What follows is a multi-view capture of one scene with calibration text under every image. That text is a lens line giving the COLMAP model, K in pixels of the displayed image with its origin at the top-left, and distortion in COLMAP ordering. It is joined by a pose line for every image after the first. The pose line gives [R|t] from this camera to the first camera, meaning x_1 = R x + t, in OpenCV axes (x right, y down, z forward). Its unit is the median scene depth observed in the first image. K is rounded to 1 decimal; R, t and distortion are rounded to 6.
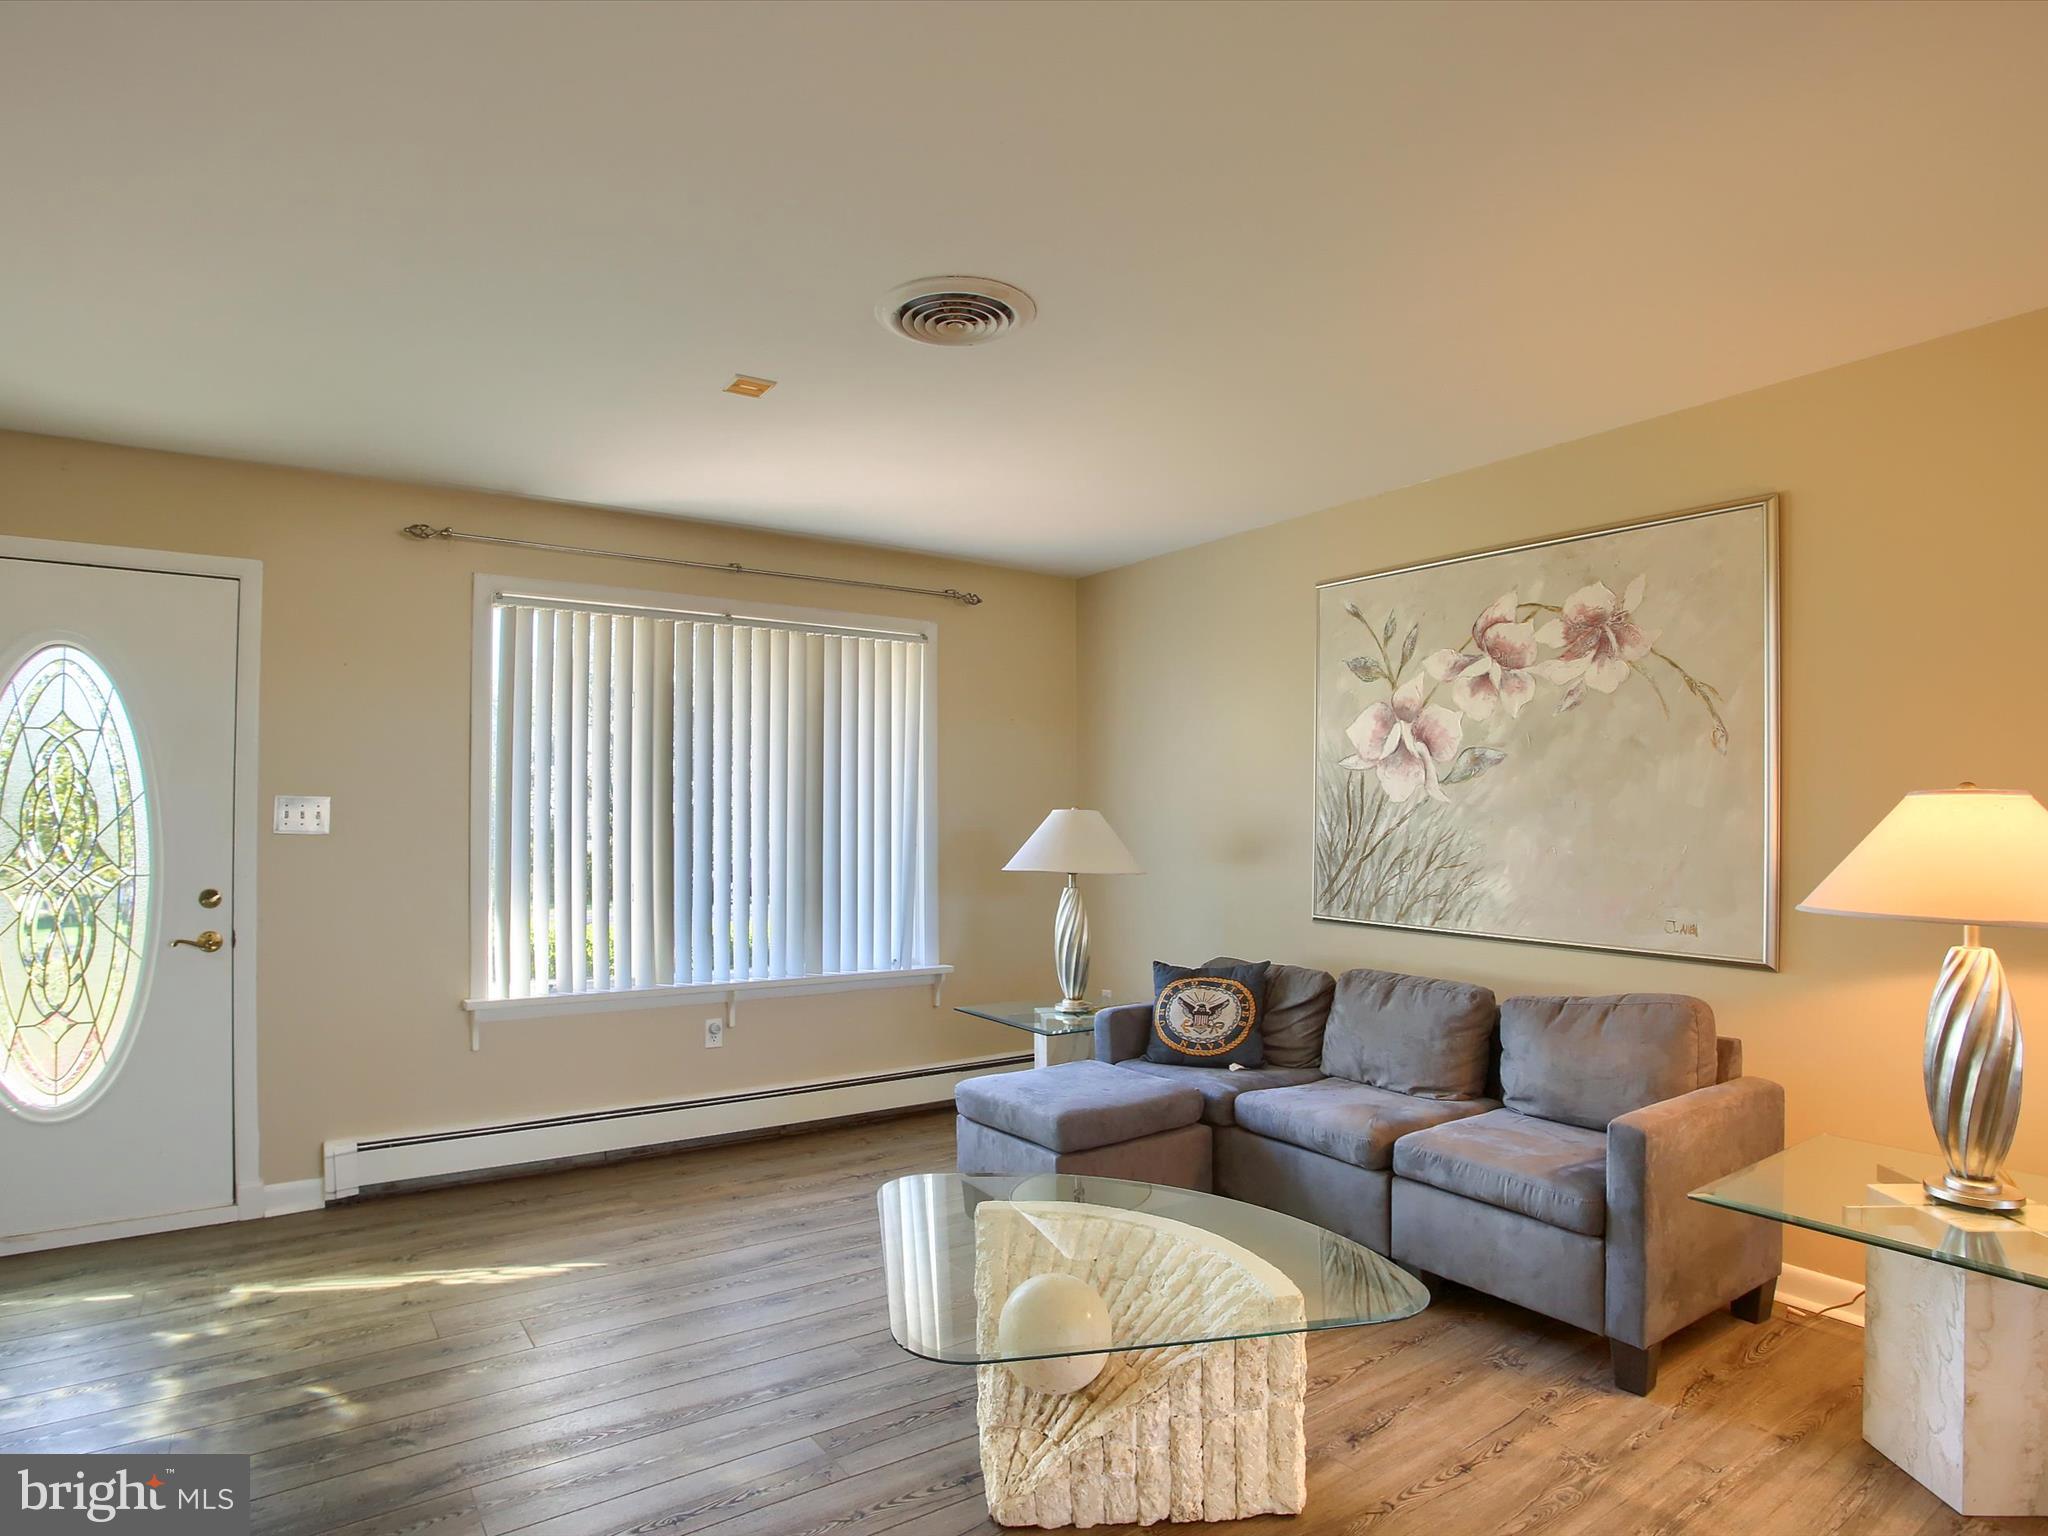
lens RADIAL K [[1227.9, 0, 983.1], [0, 1227.9, 767.8], [0, 0, 1]] dist [-0.134974, 0.113829]
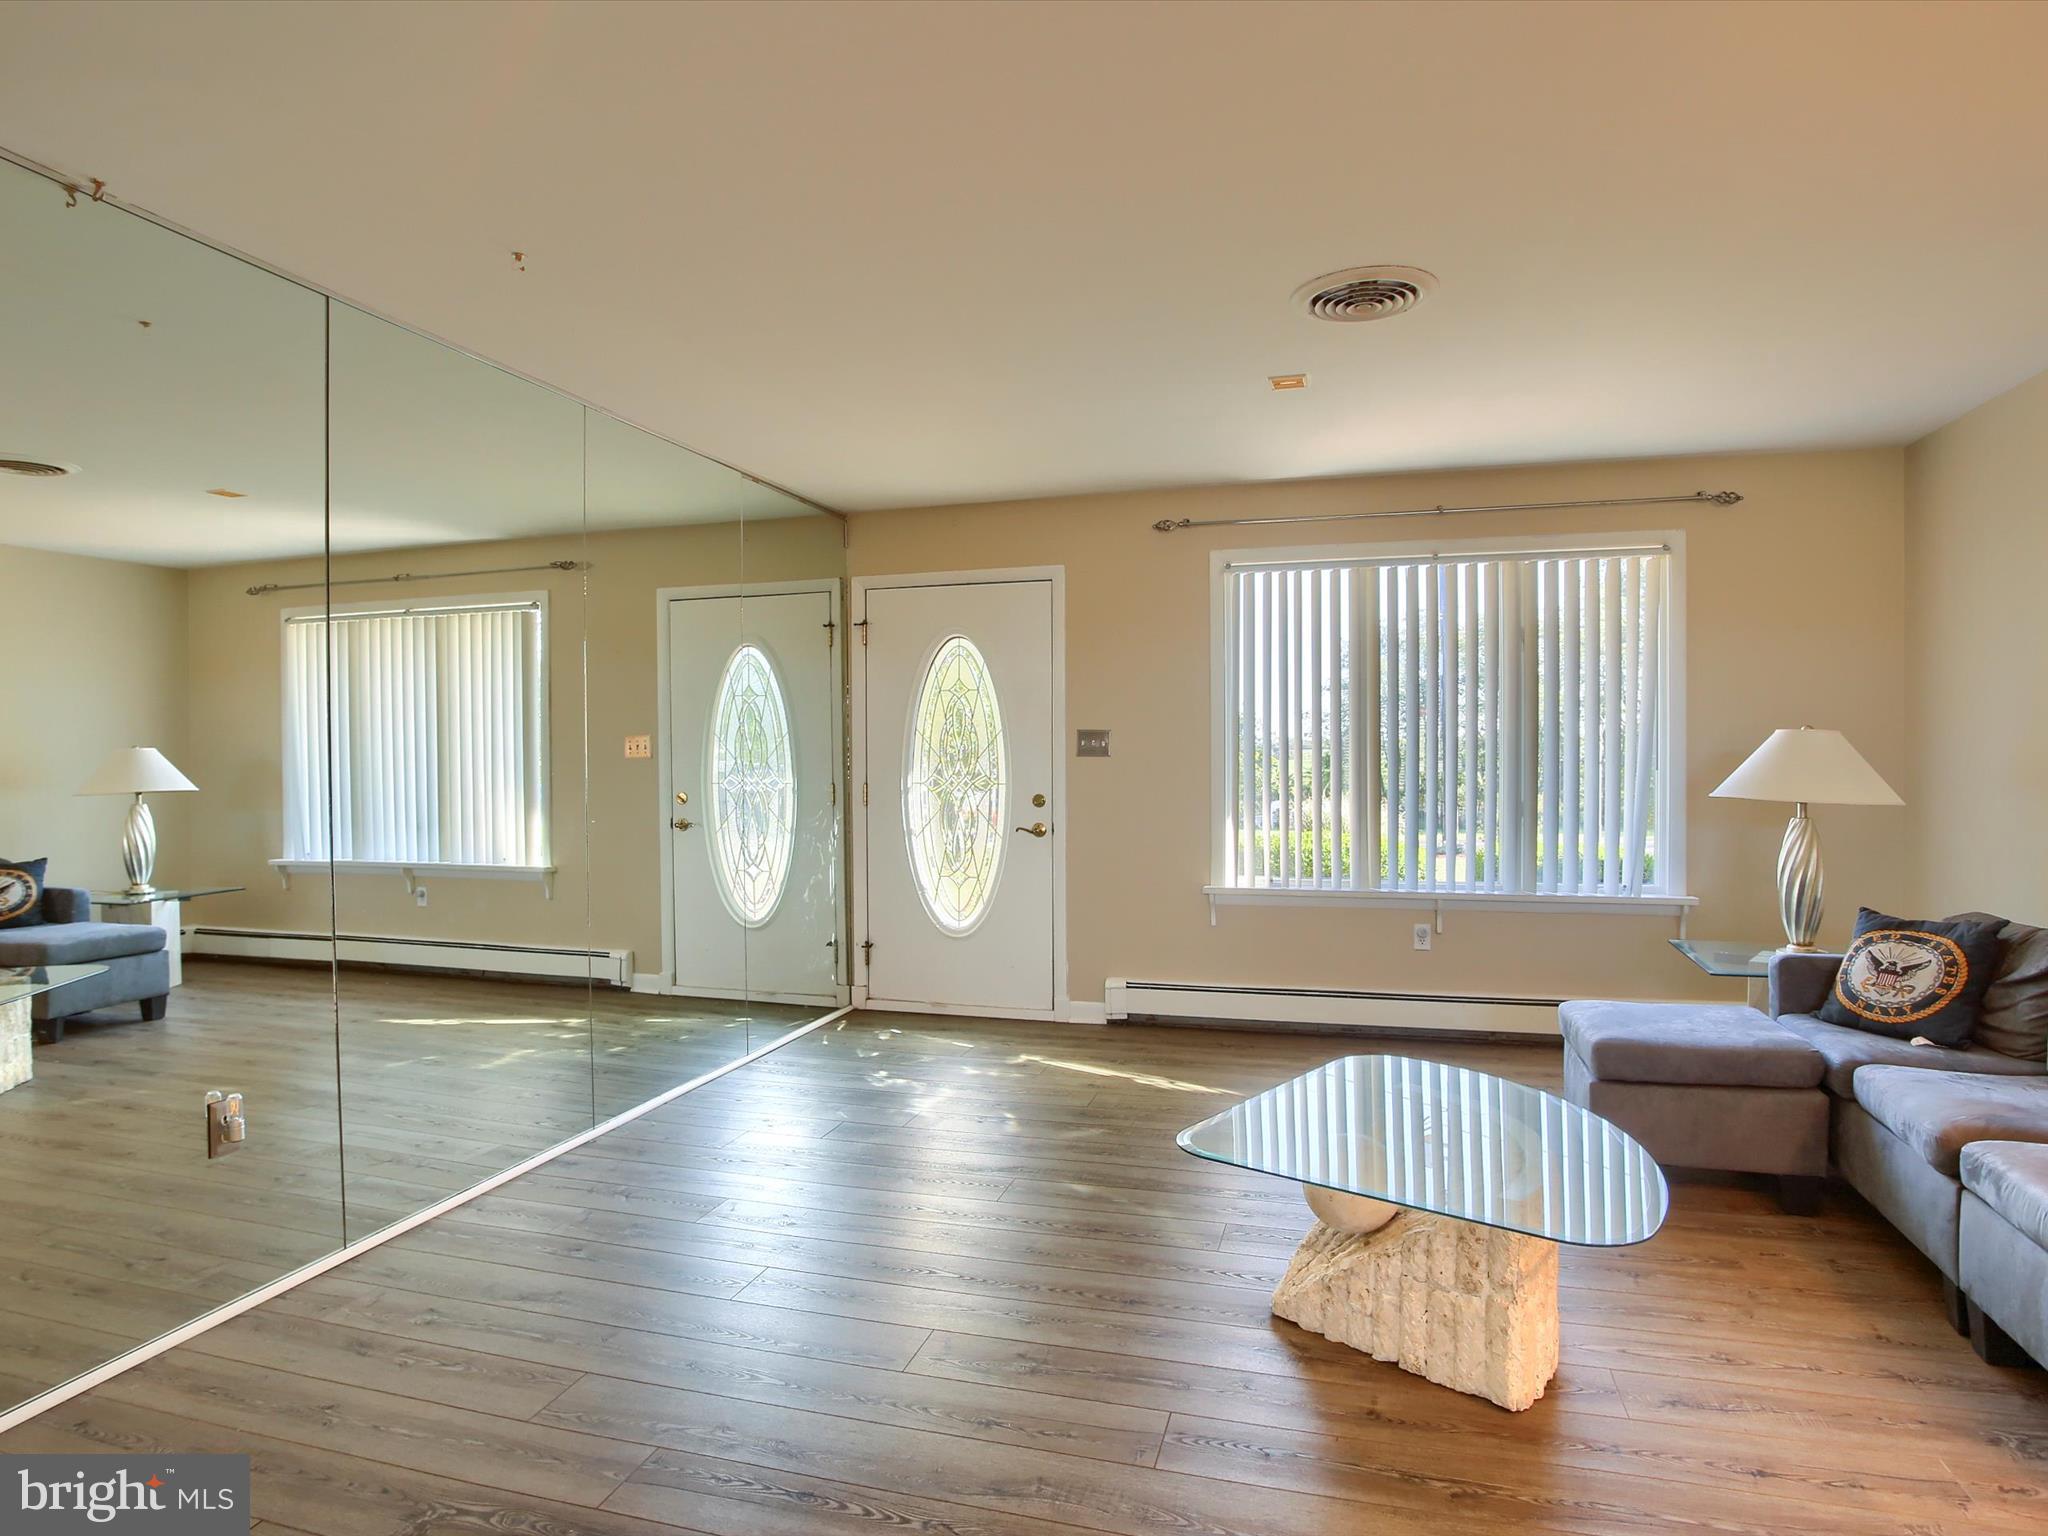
lens RADIAL K [[1163.0, 0, 933.6], [0, 1163.0, 767.0], [0, 0, 1]] dist [-0.002523, -0.000603]
pose [[0.623228, 0.008549, -0.781993, 0.394778], [0.039070, 0.998351, 0.042052, 0.002044], [0.781063, -0.056760, 0.621867, -0.000362]]
